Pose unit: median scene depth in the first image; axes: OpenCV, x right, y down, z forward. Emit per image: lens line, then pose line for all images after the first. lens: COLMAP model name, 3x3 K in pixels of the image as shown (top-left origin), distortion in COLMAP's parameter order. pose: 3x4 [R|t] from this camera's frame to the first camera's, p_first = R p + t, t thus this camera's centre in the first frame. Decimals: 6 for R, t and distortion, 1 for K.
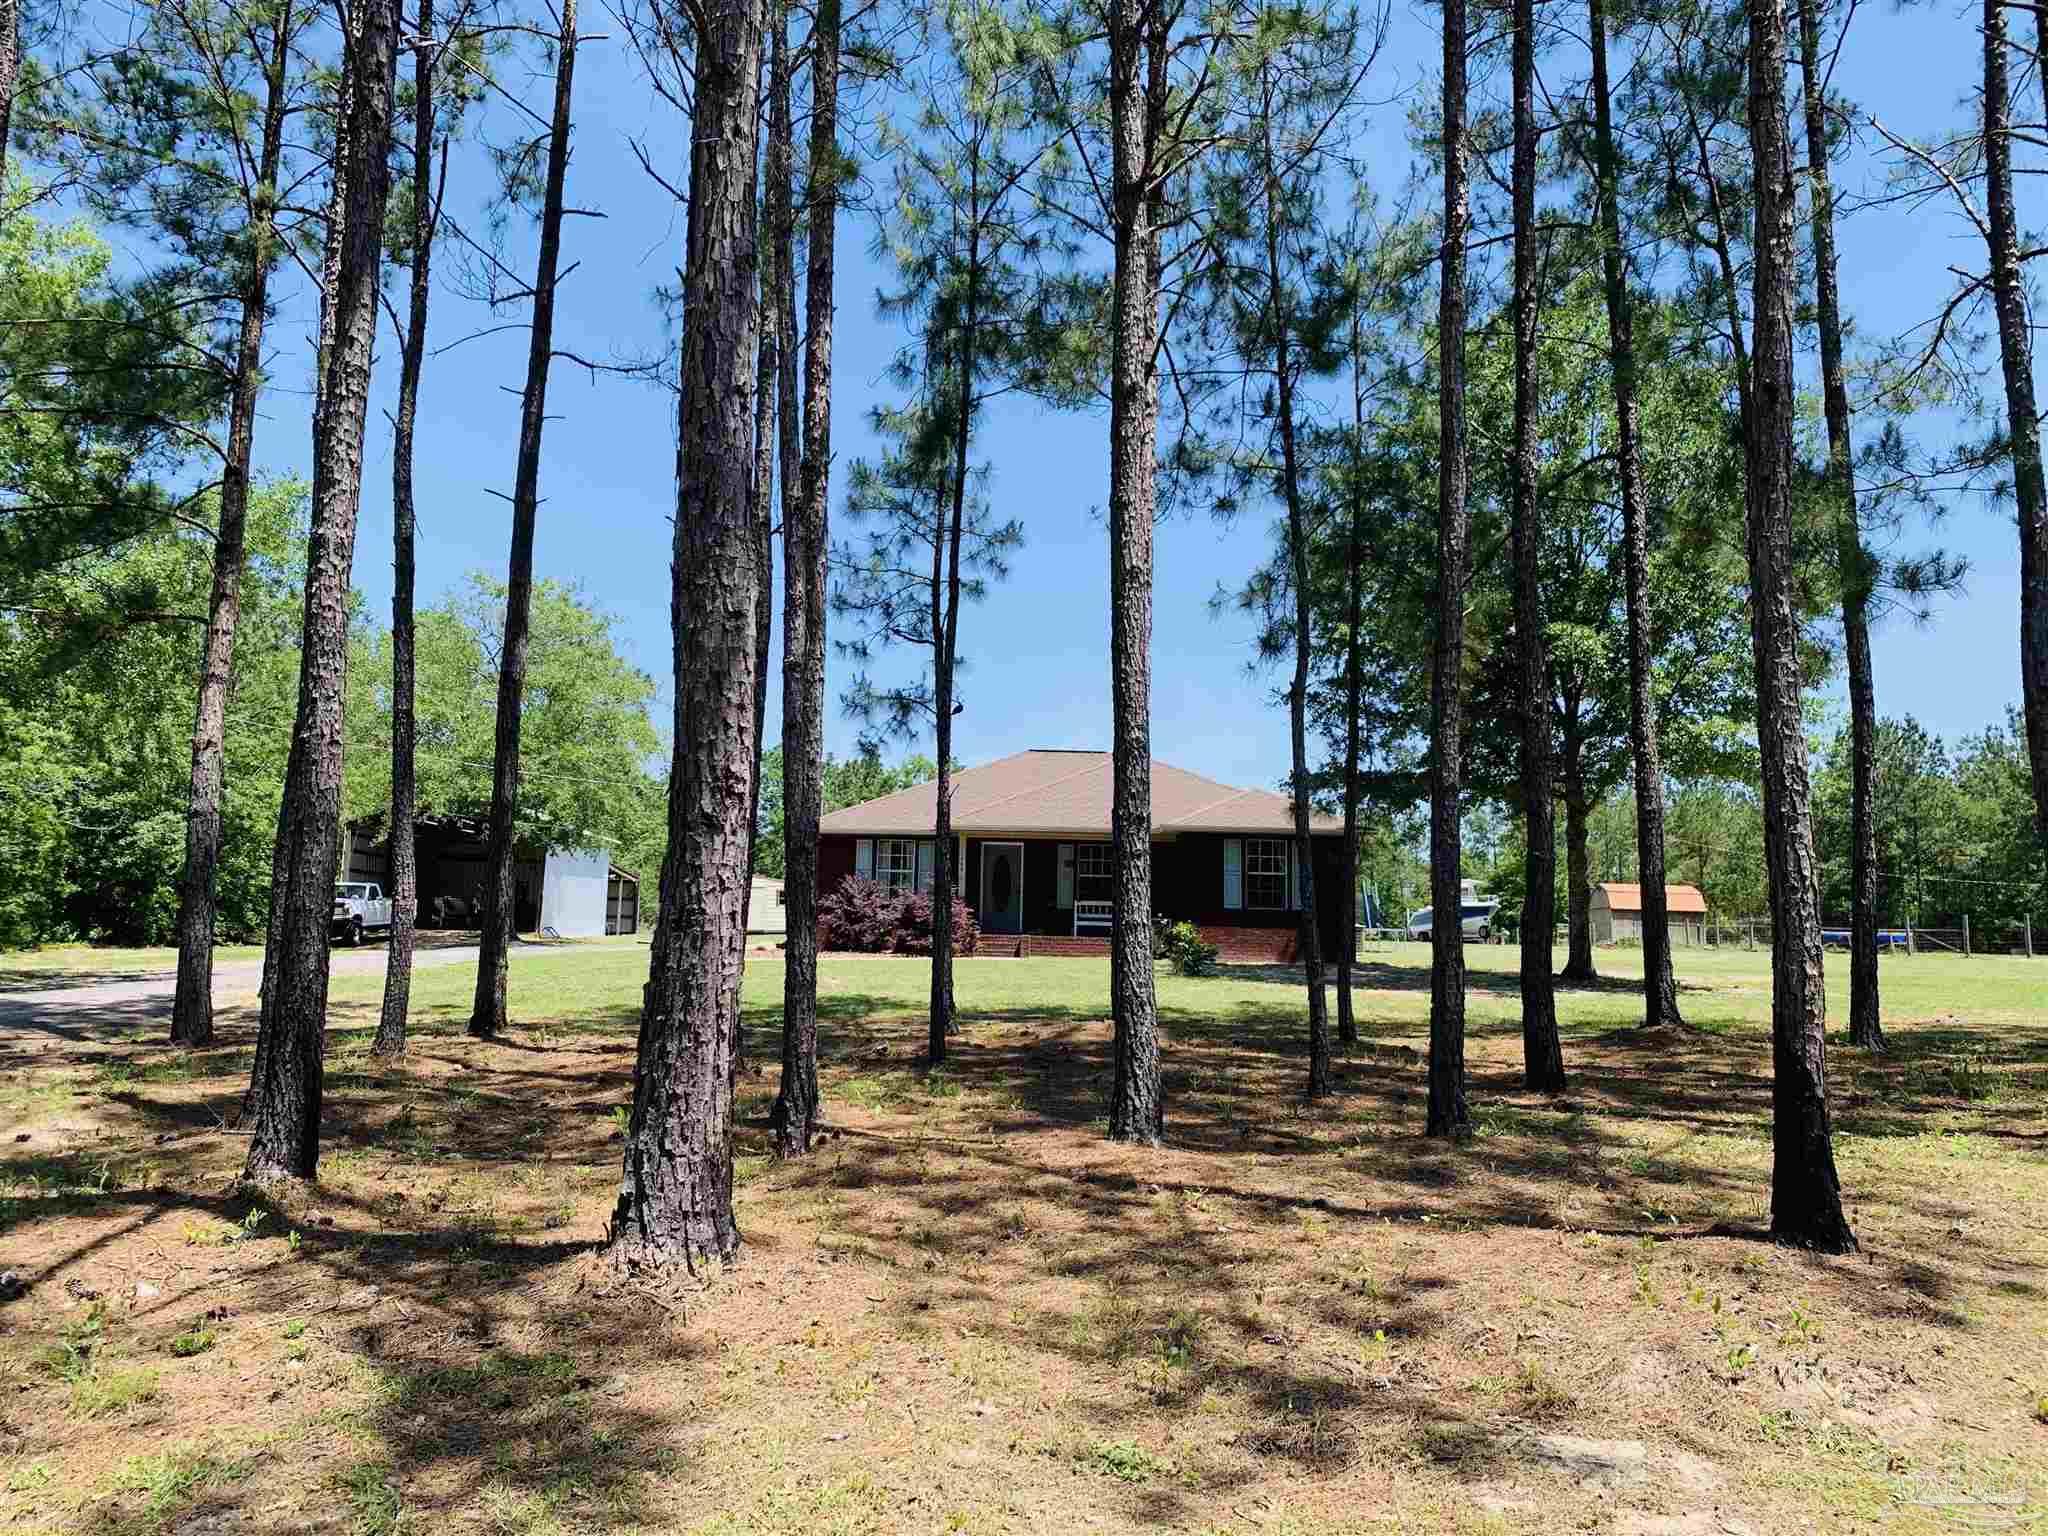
lens RADIAL K [[1559.5, 0, 1010.6], [0, 1559.5, 752.9], [0, 0, 1]] dist [0.032553, -0.040138]
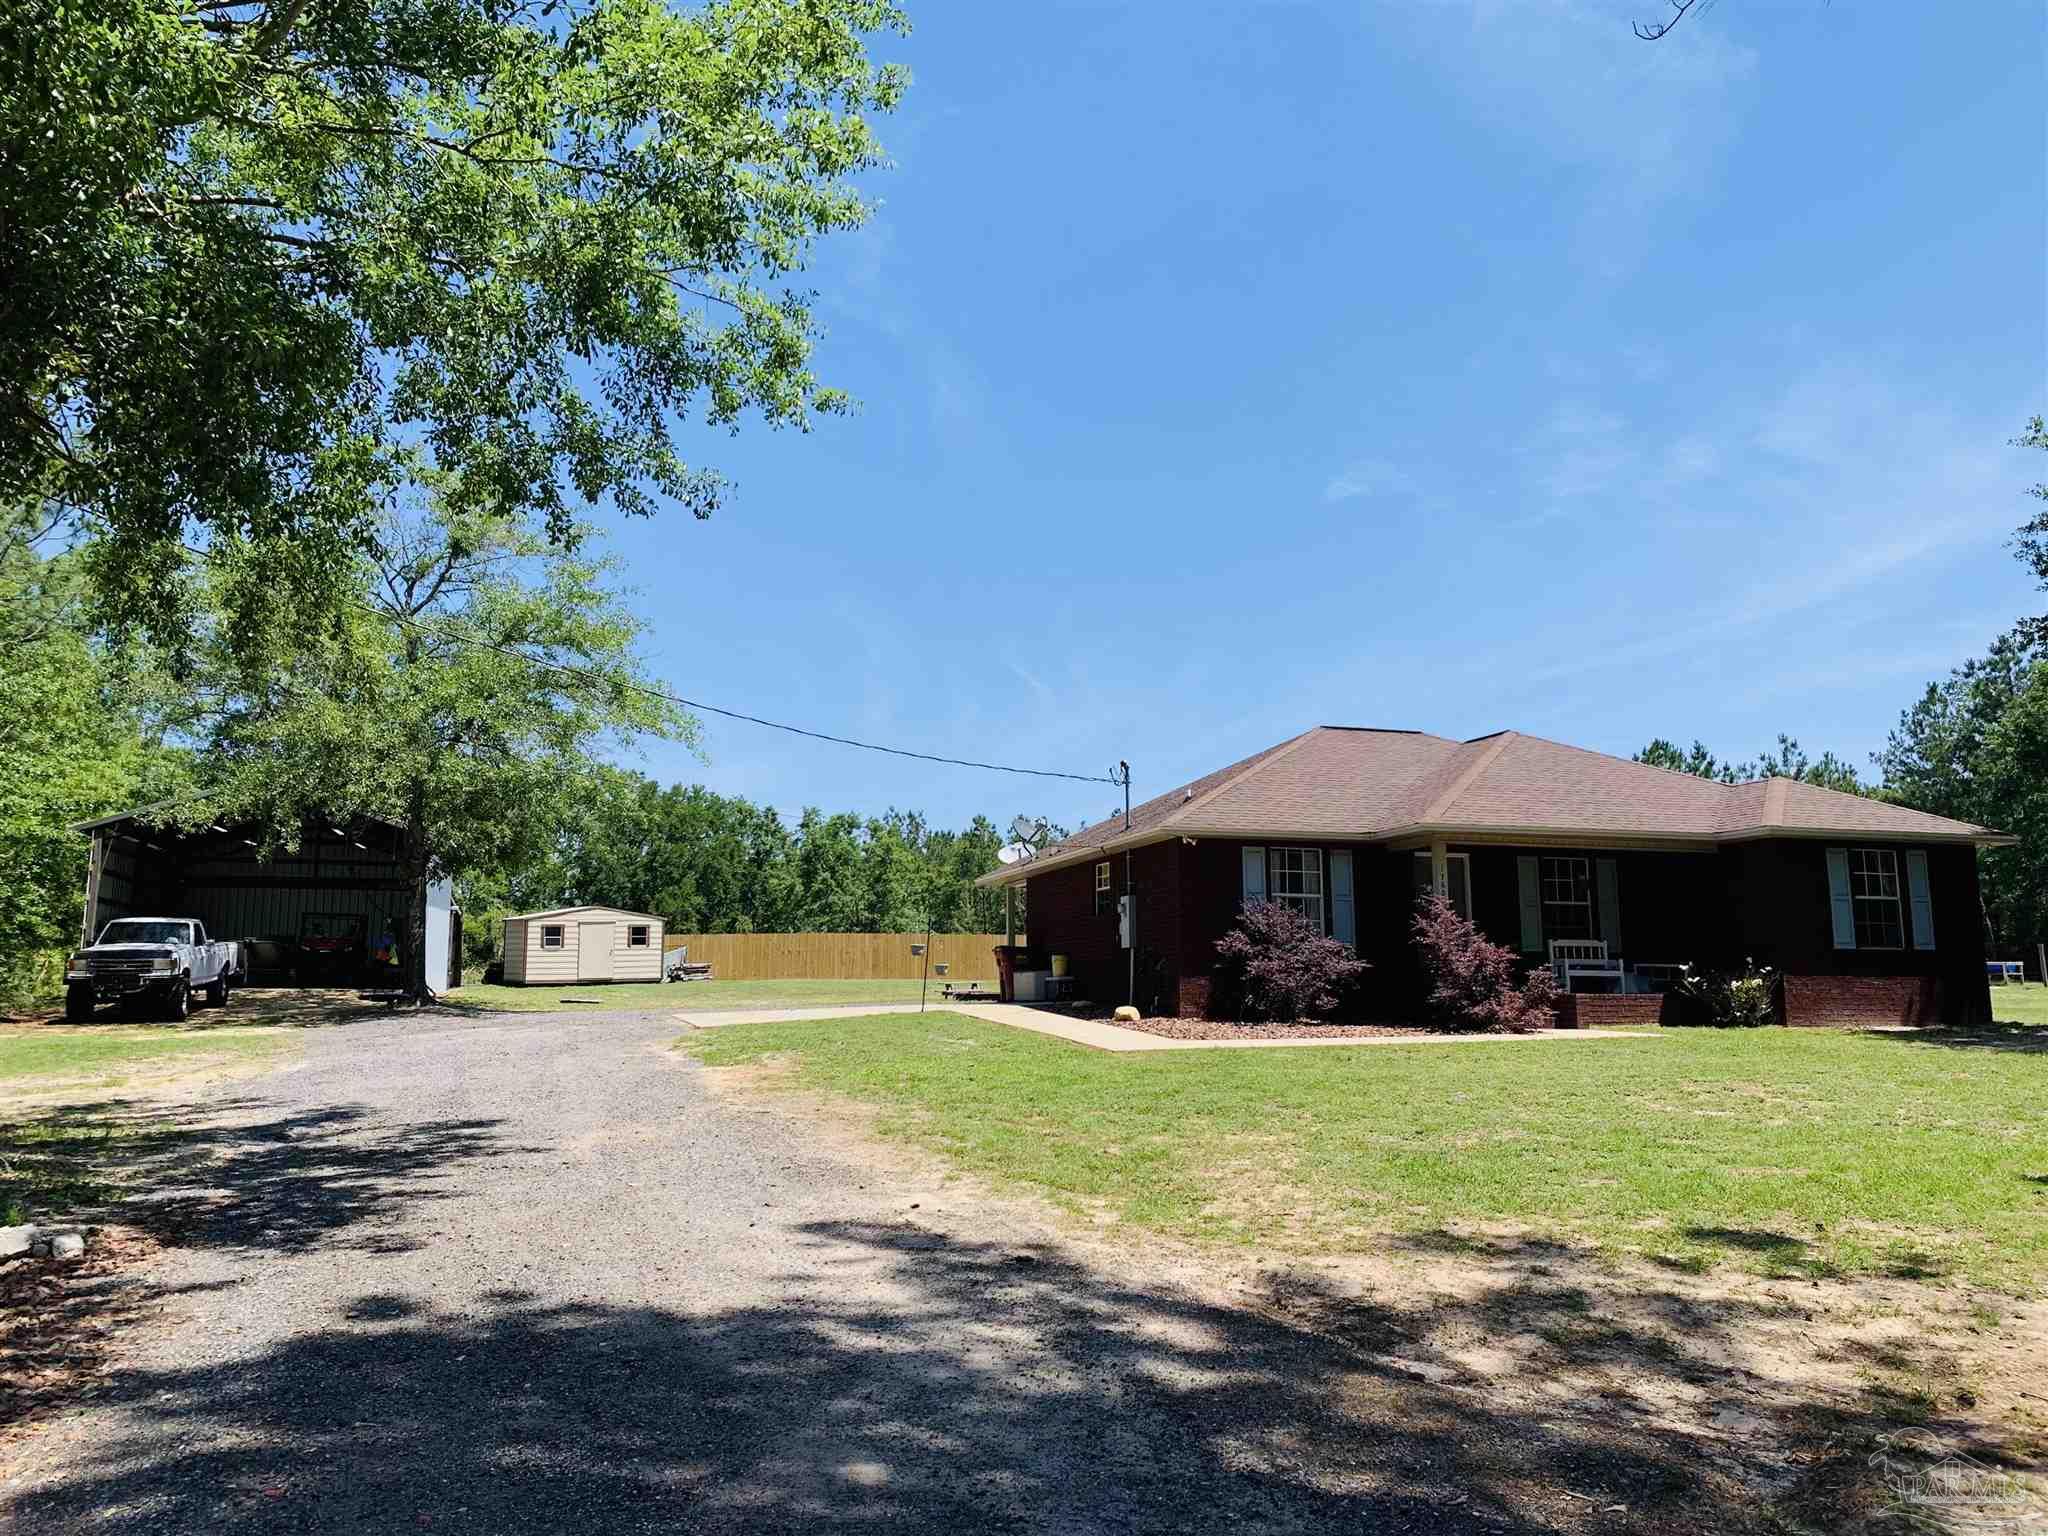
lens RADIAL K [[1559.5, 0, 1010.6], [0, 1559.5, 752.9], [0, 0, 1]] dist [0.032553, -0.040138]
pose [[0.960325, 0.023154, 0.277921, -0.381801], [-0.018227, 0.999628, -0.020296, 0.031541], [-0.278288, 0.014425, 0.960389, 0.409417]]
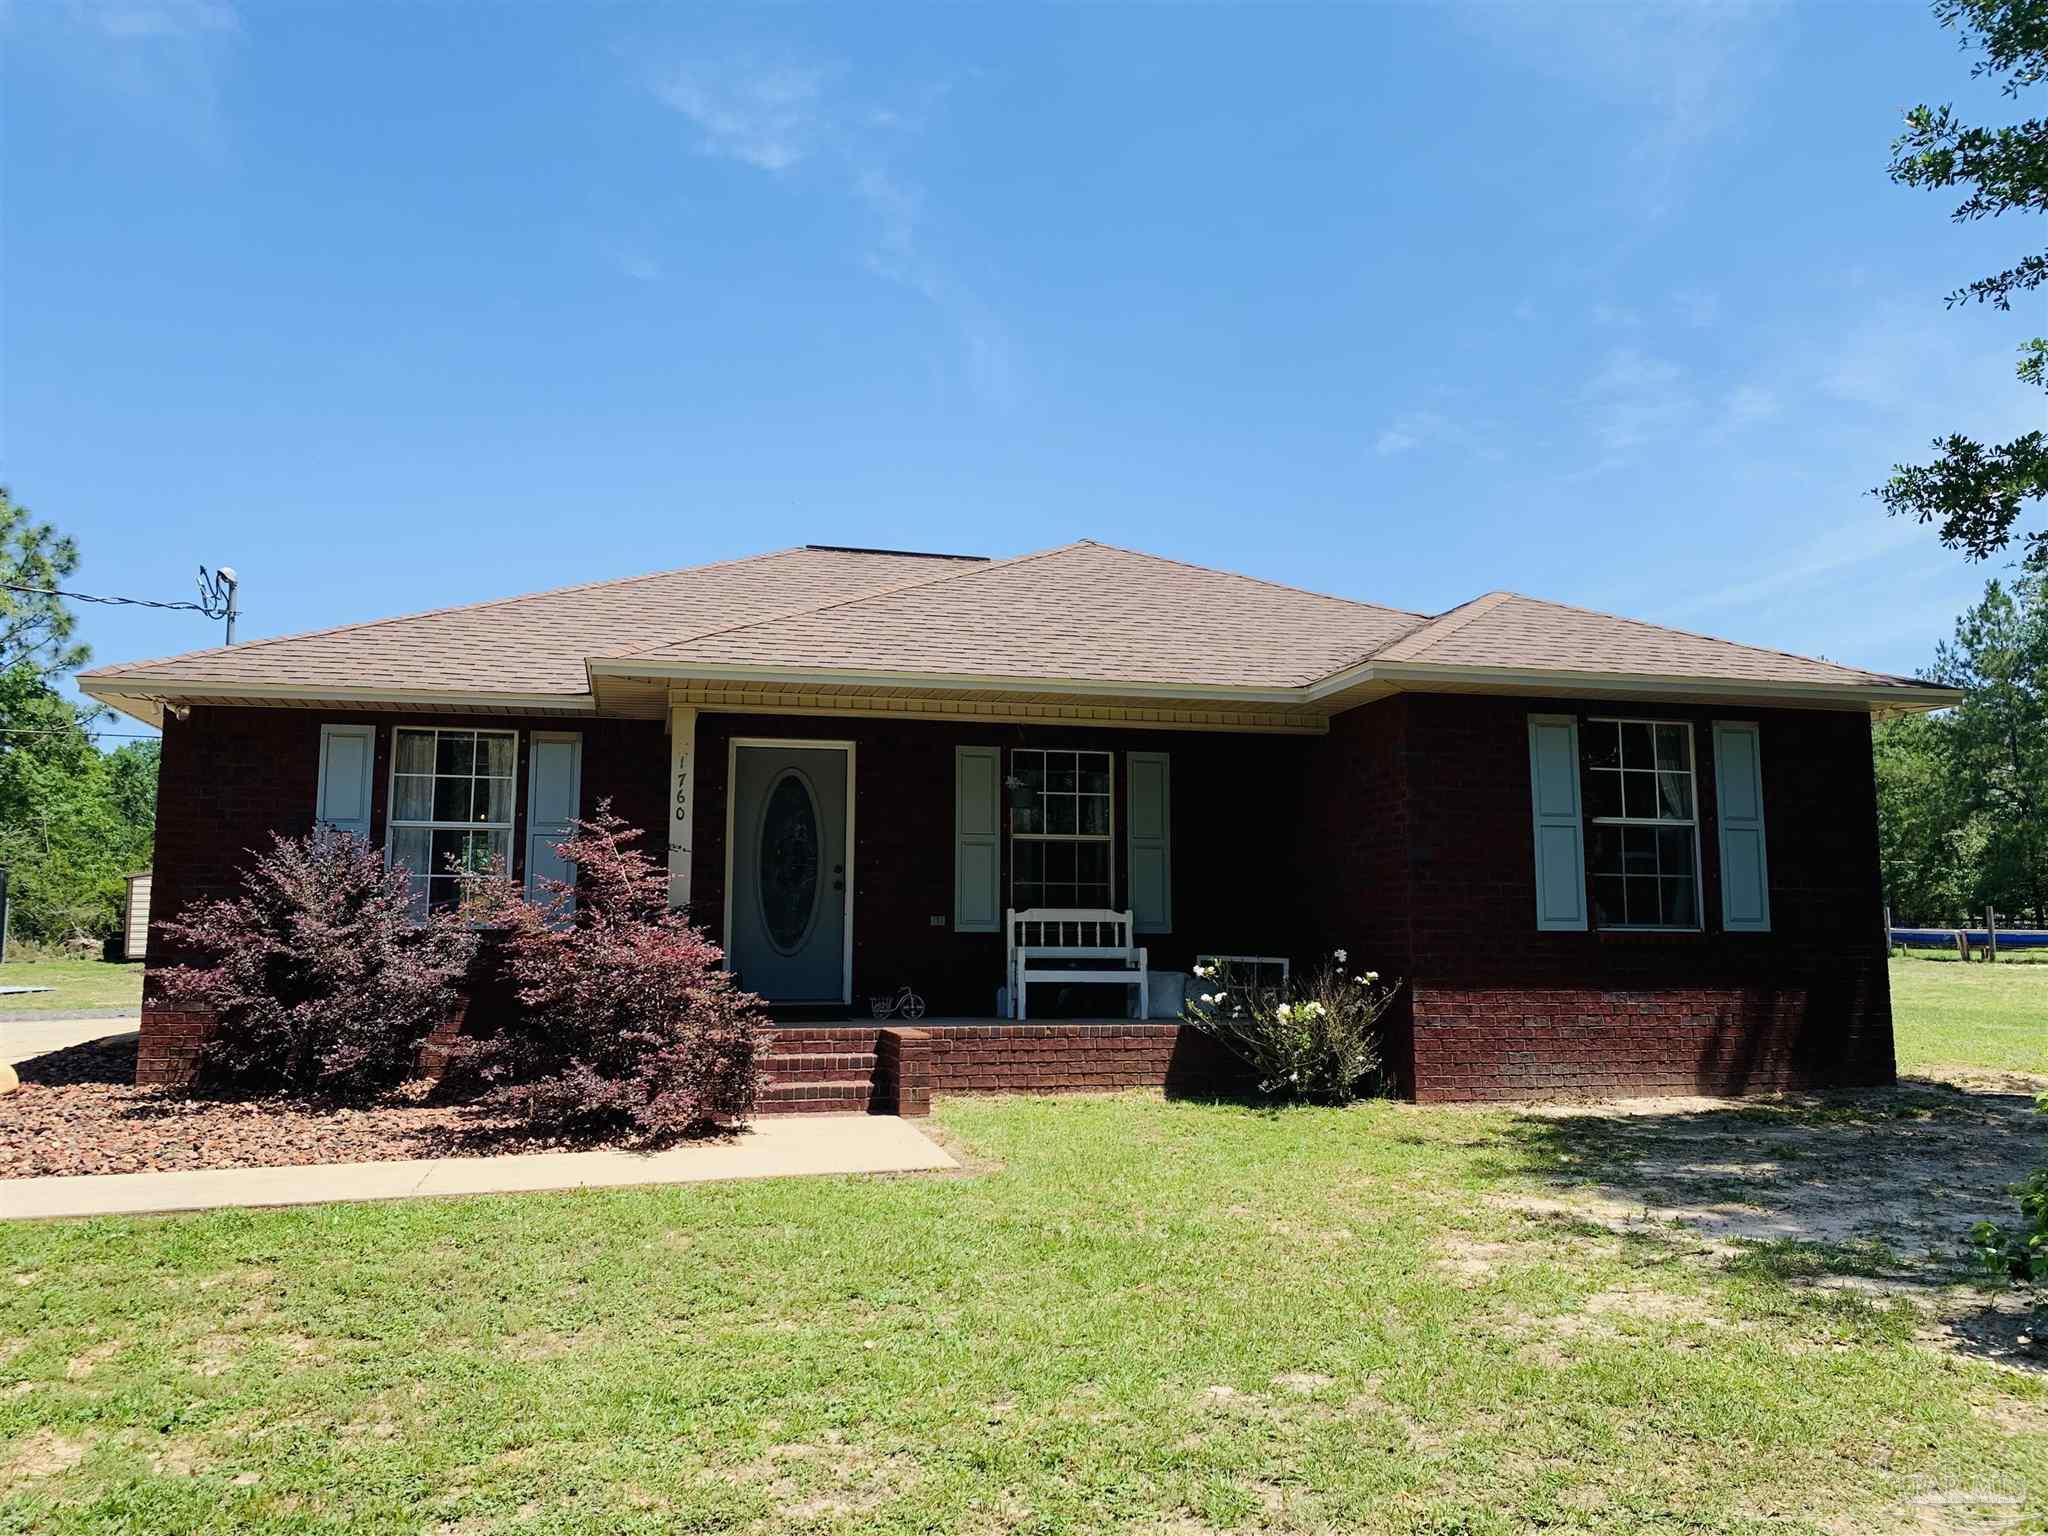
lens RADIAL K [[1559.5, 0, 1010.6], [0, 1559.5, 752.9], [0, 0, 1]] dist [0.032553, -0.040138]
pose [[0.968197, 0.010566, 0.249967, -0.043975], [-0.012445, 0.999905, 0.005938, 0.058868], [-0.249880, -0.008860, 0.968236, 0.675845]]
